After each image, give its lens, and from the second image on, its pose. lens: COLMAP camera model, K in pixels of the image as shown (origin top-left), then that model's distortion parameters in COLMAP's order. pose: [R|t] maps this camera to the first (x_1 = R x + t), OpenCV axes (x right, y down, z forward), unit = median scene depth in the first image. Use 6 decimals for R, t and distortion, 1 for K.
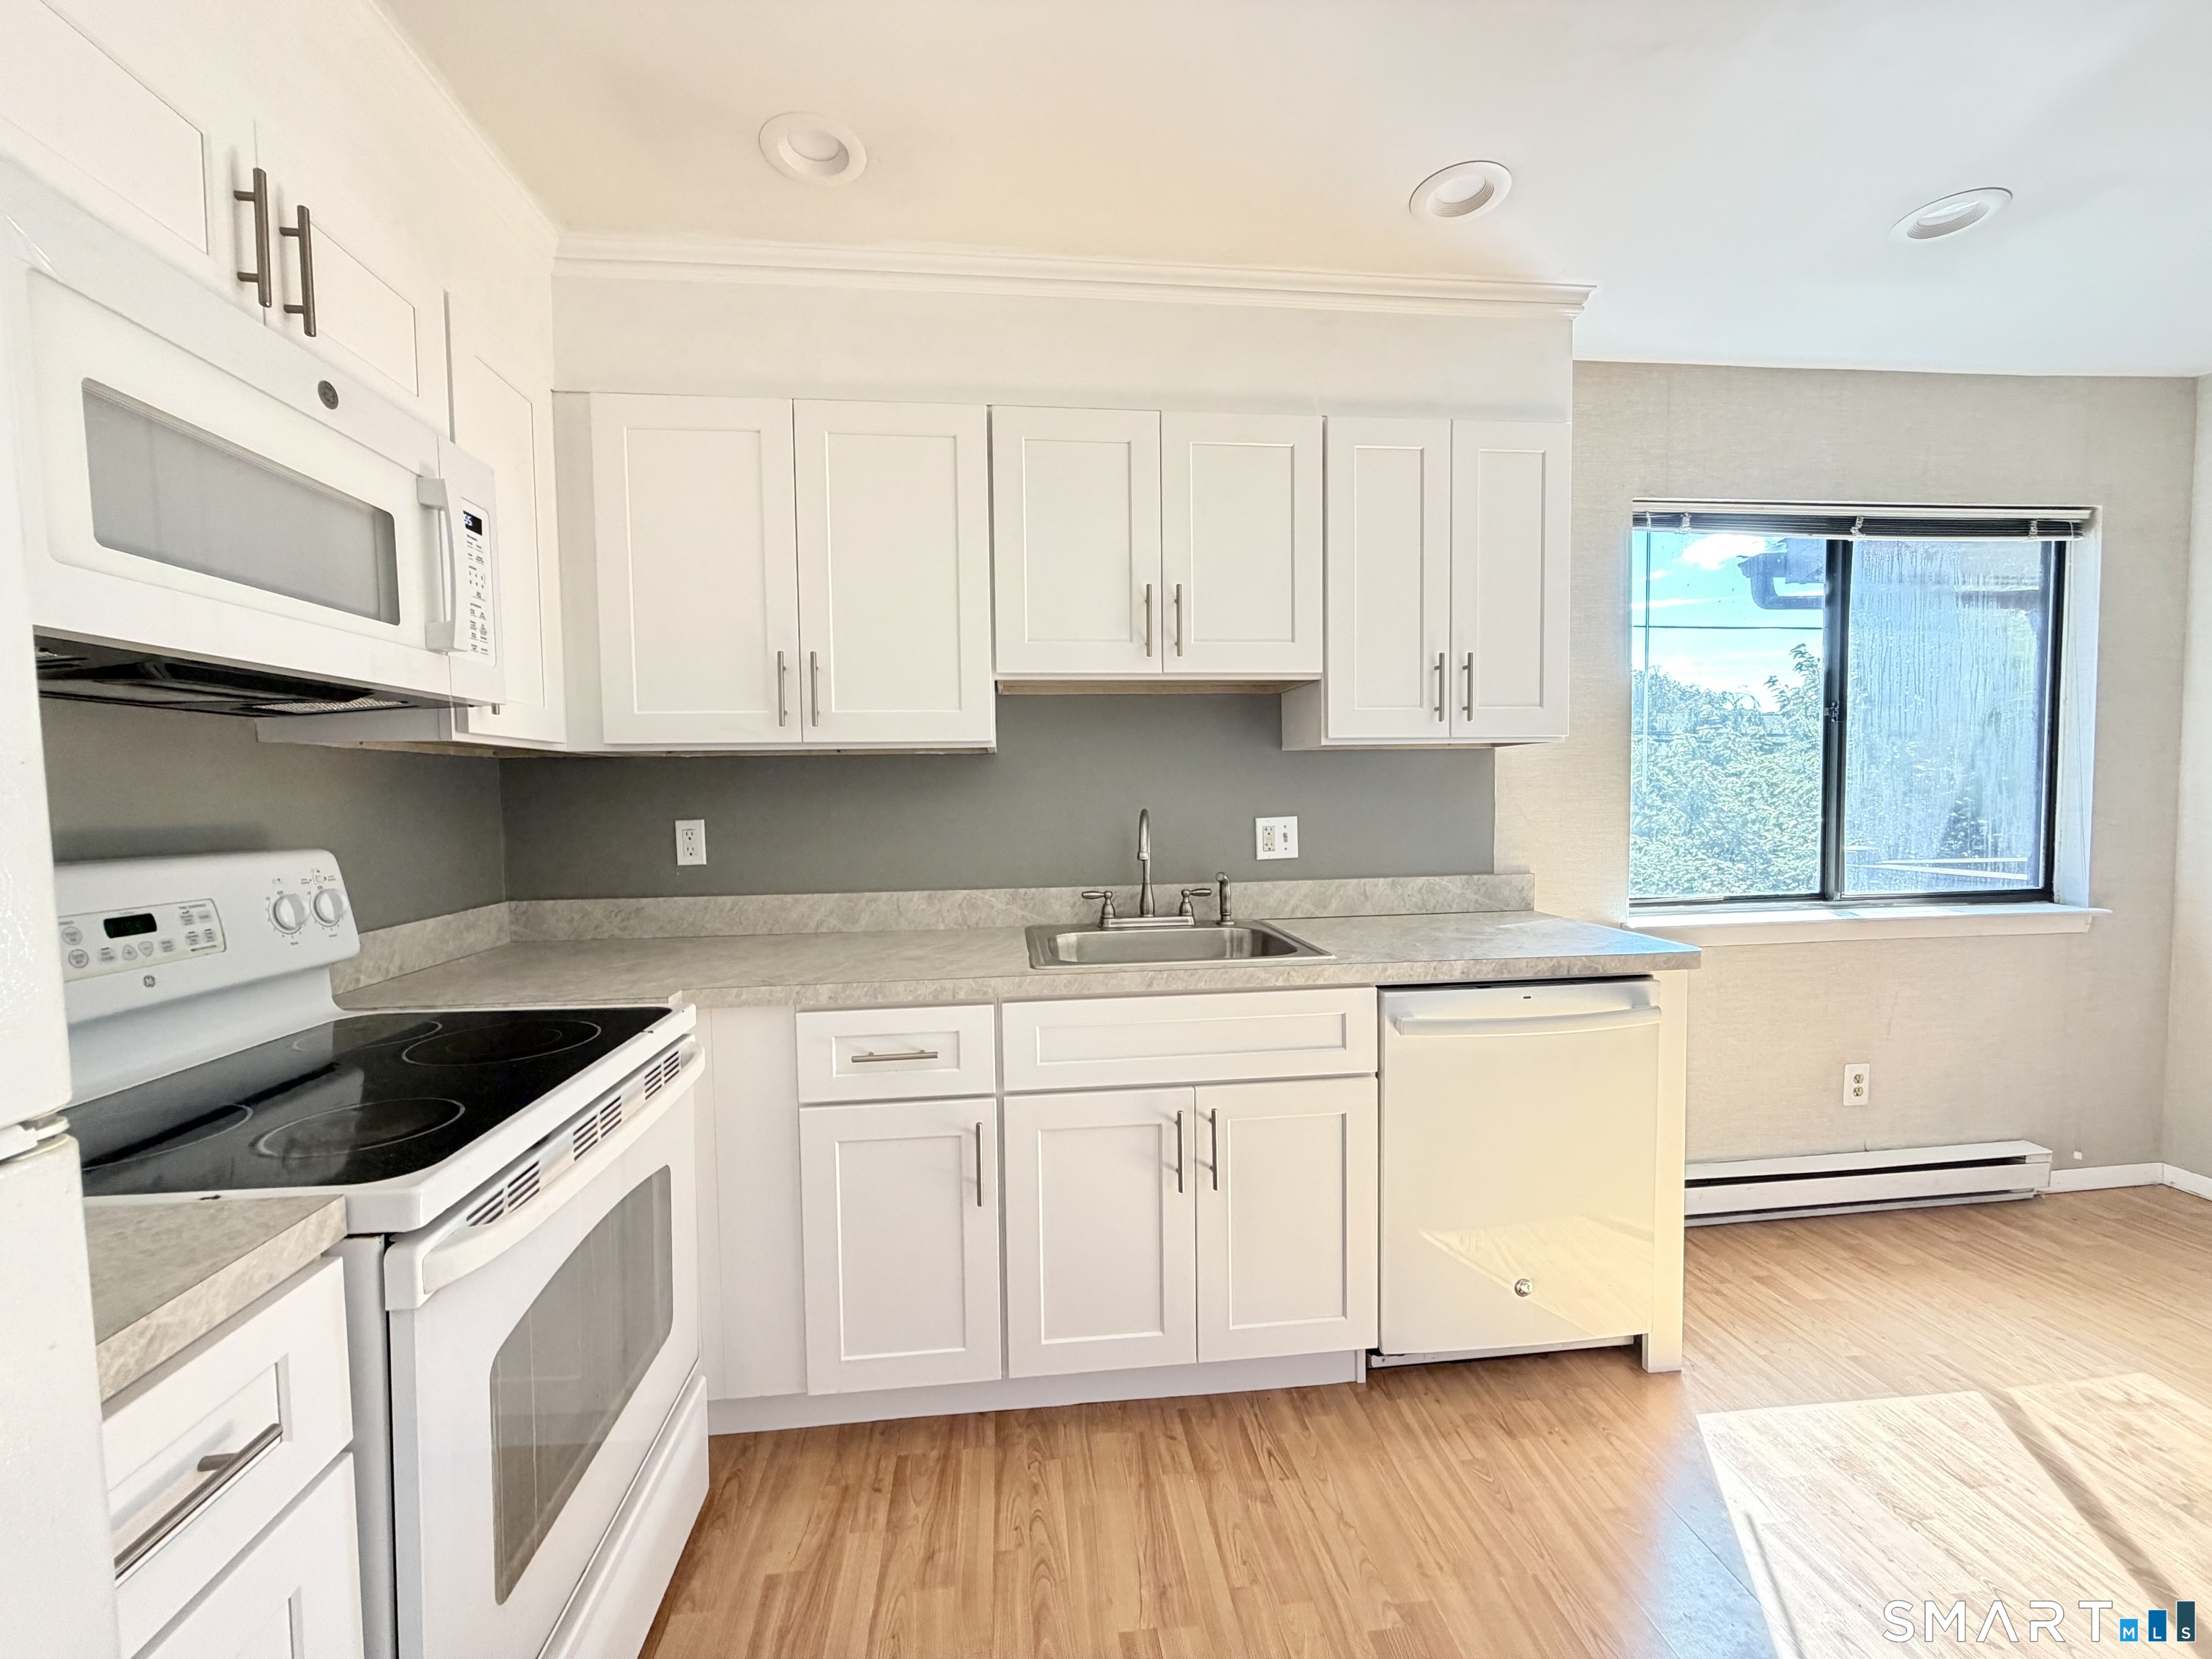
lens RADIAL K [[885.1, 0, 1099.2], [0, 885.1, 832.1], [0, 0, 1]] dist [0.000968, 0.000277]
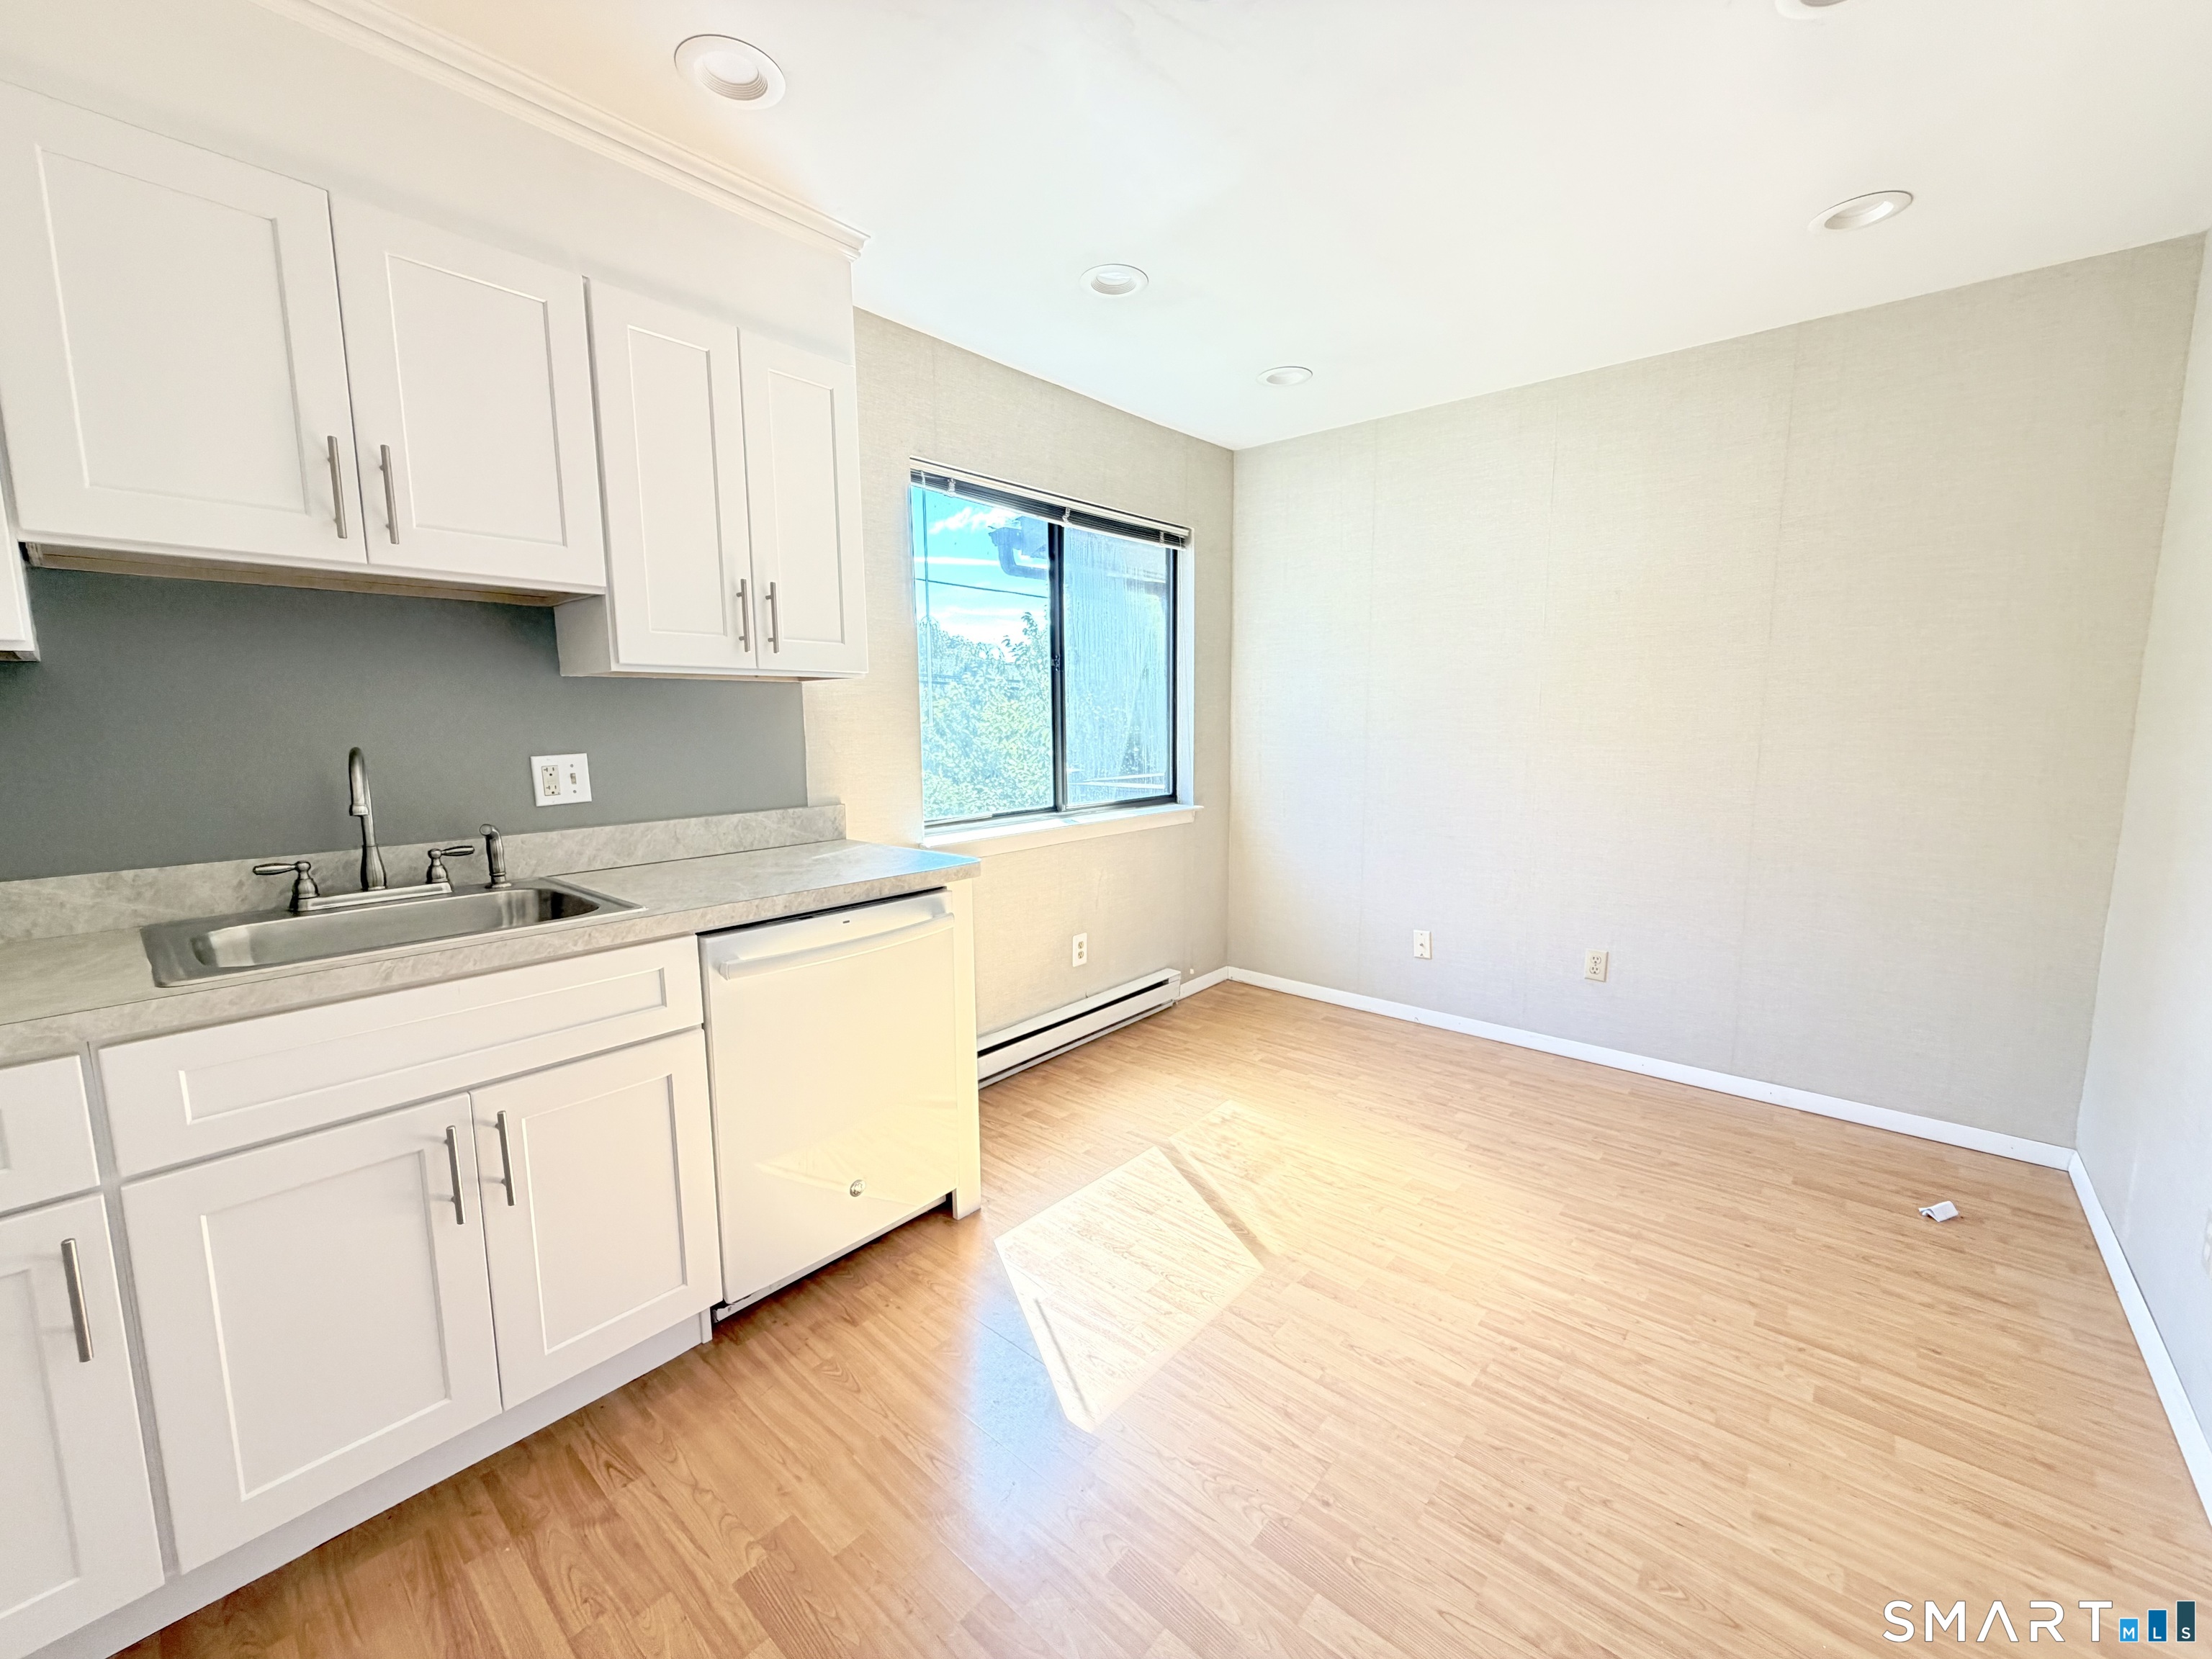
lens RADIAL K [[885.1, 0, 1099.2], [0, 885.1, 832.1], [0, 0, 1]] dist [0.000968, 0.000277]
pose [[0.735736, -0.078767, 0.672672, 0.004553], [0.029871, 0.996021, 0.083958, 0.001155], [-0.676609, -0.041678, 0.735162, 0.024202]]
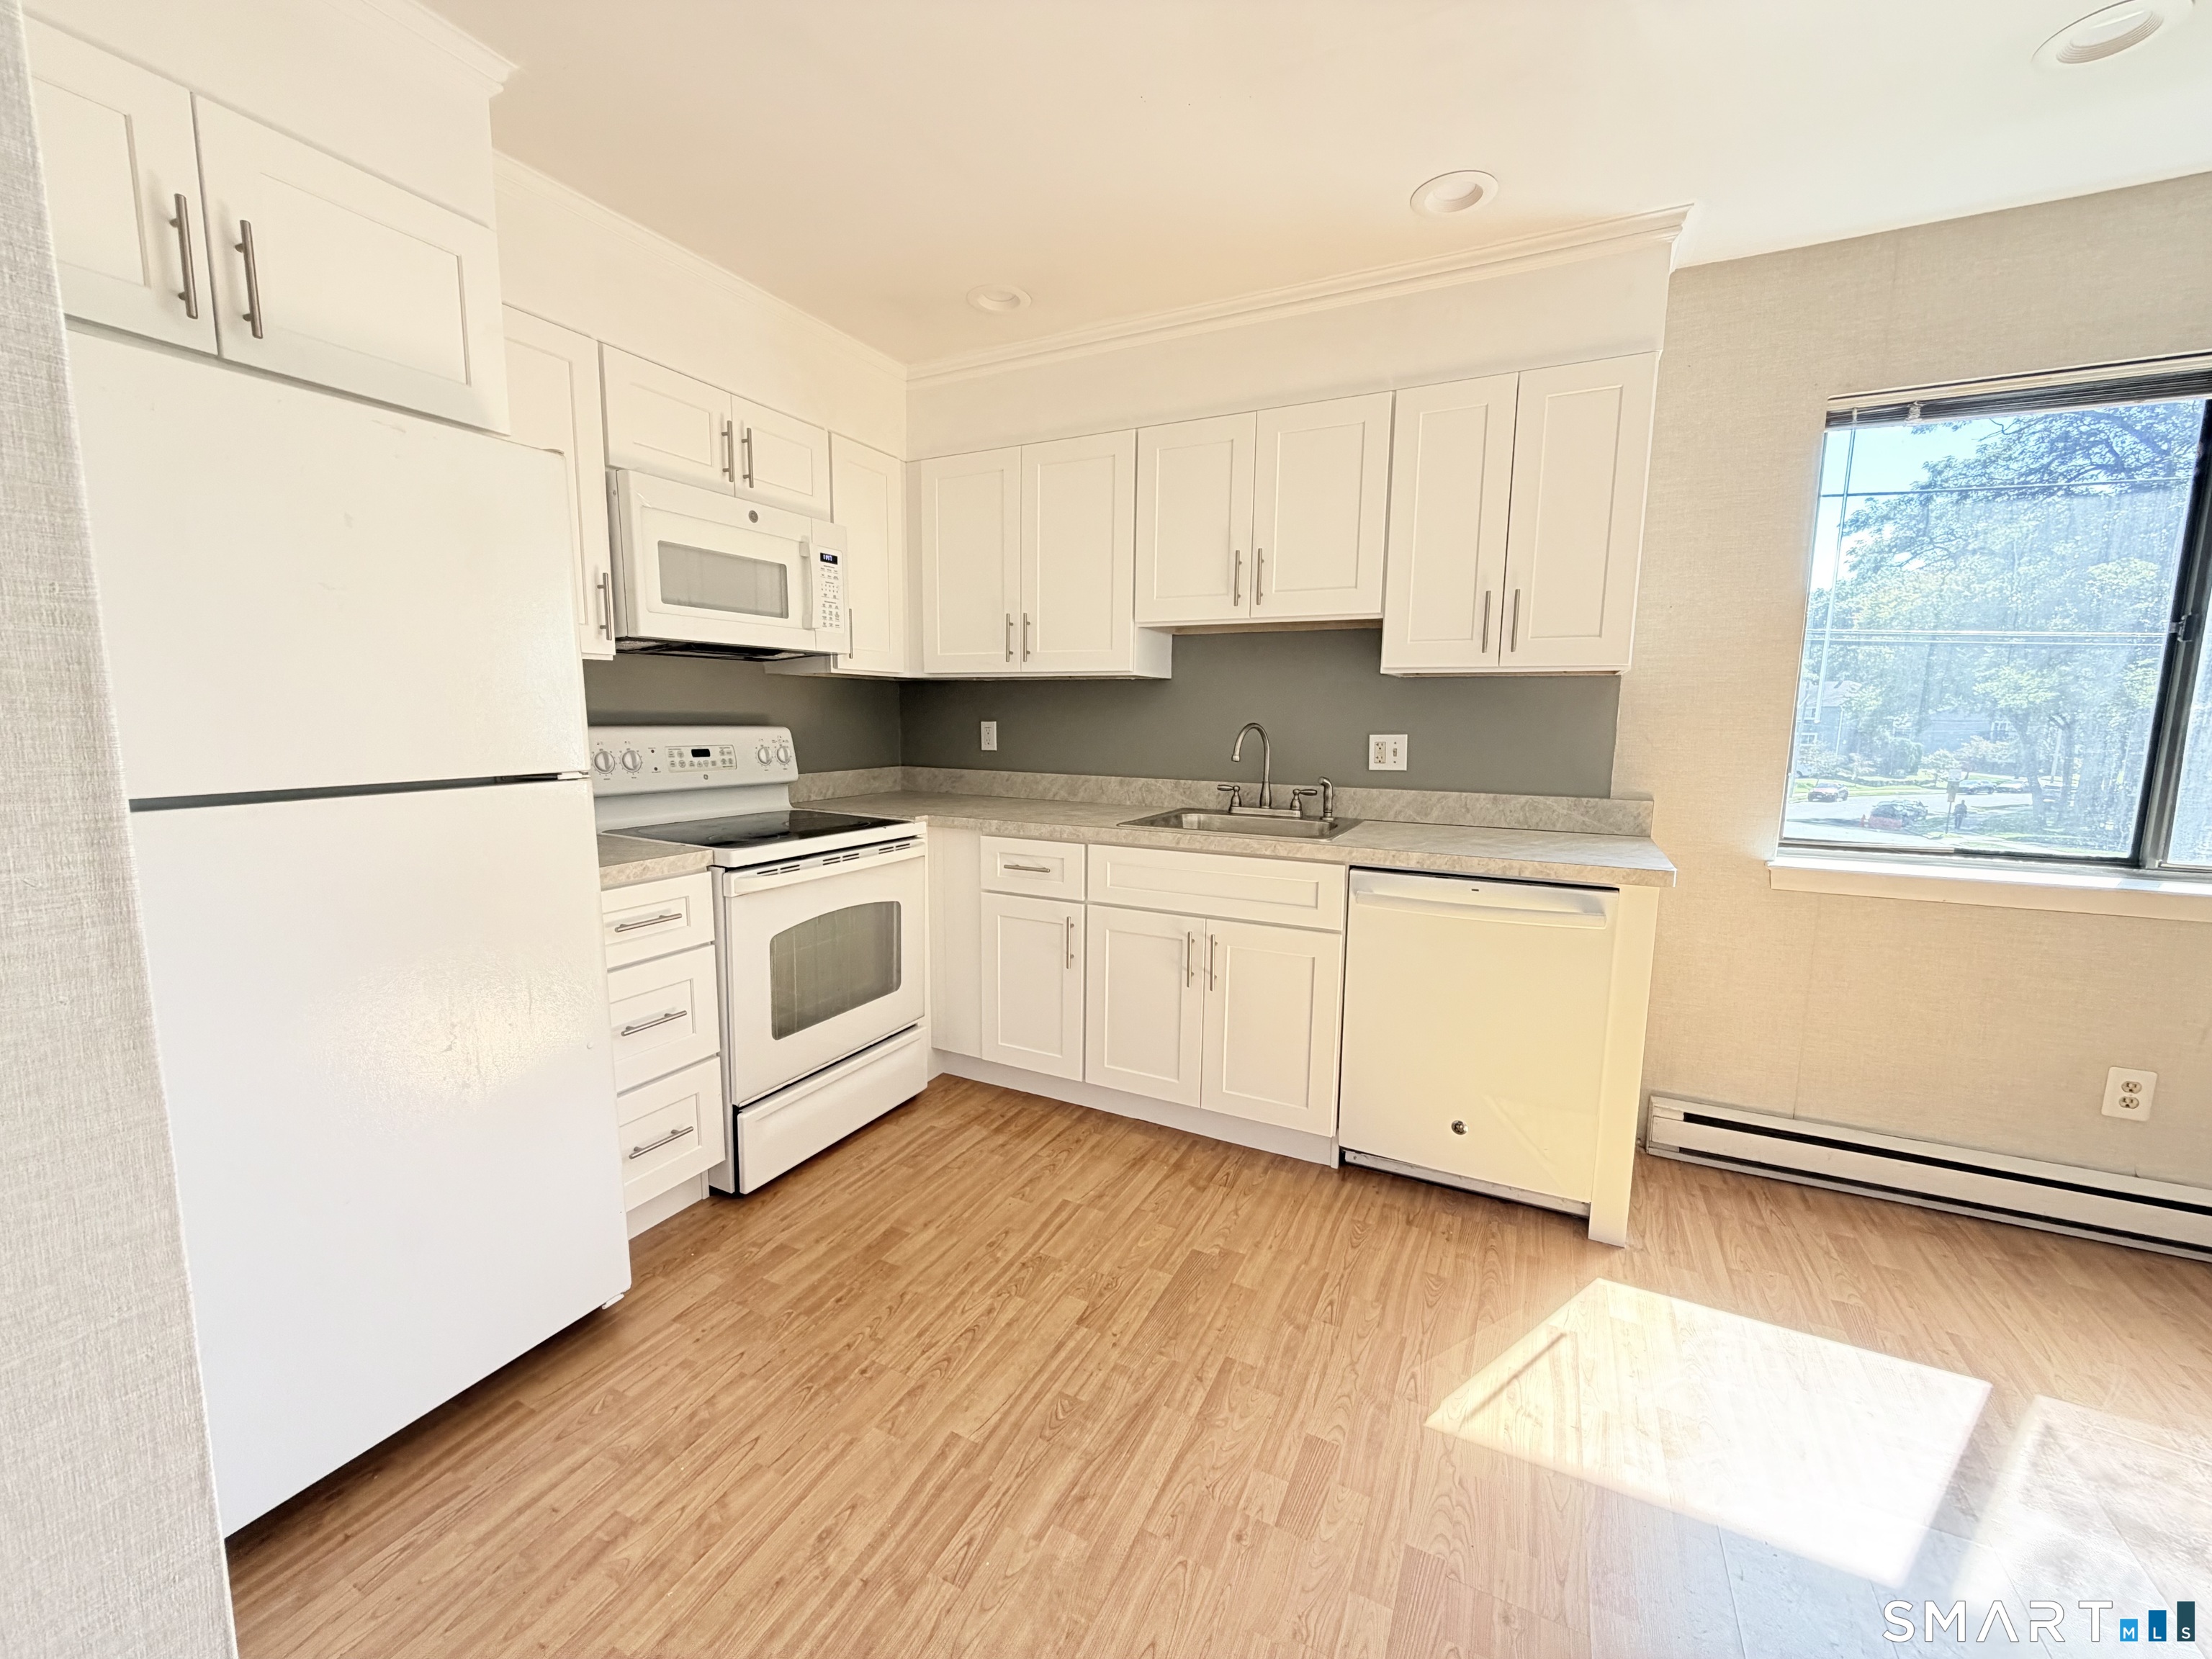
lens RADIAL K [[885.1, 0, 1099.2], [0, 885.1, 832.1], [0, 0, 1]] dist [0.000968, 0.000277]
pose [[0.836778, 0.097026, -0.538878, 0.604001], [-0.048661, 0.993458, 0.103312, 0.010070], [0.545376, -0.060227, 0.836025, -0.229035]]
